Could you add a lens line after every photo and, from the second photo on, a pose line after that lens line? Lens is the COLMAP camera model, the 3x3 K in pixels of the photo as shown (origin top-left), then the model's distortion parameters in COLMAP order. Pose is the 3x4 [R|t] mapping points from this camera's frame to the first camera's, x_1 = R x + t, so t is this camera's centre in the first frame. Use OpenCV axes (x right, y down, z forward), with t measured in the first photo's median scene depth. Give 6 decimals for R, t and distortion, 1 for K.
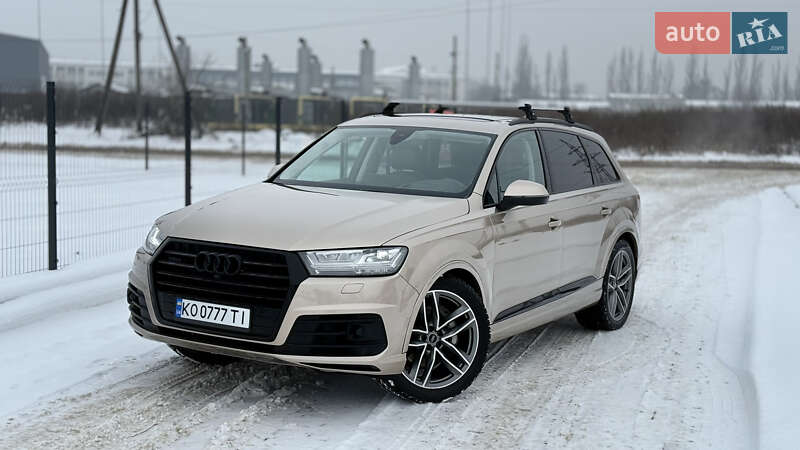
lens RADIAL K [[1122.7, 0, 417.8], [0, 1122.7, 244.9], [0, 0, 1]] dist [0.155070, -0.116388]
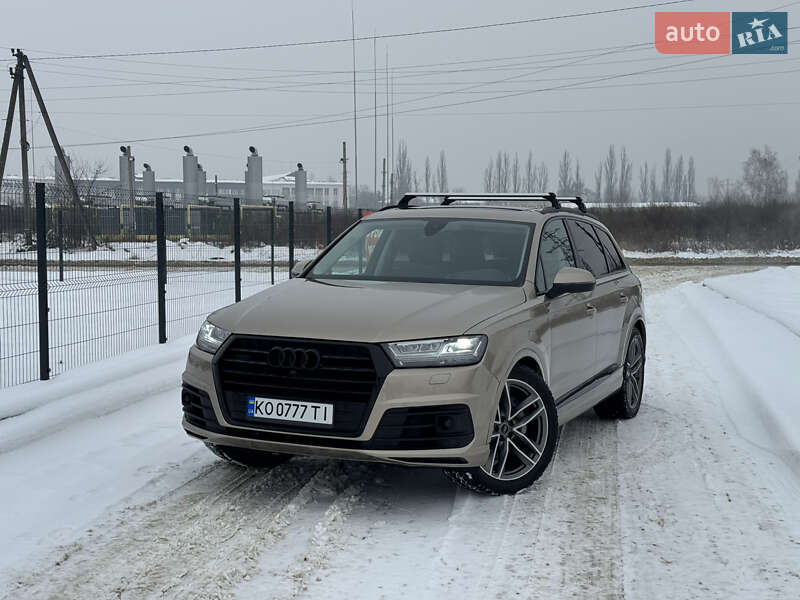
lens RADIAL K [[1128.3, 0, 414.3], [0, 1128.3, 319.3], [0, 0, 1]] dist [0.152190, -0.079176]
pose [[0.994304, -0.032234, 0.101589, -0.147334], [0.035159, 0.999013, -0.027140, 0.010813], [-0.100614, 0.030557, 0.994456, 0.022919]]
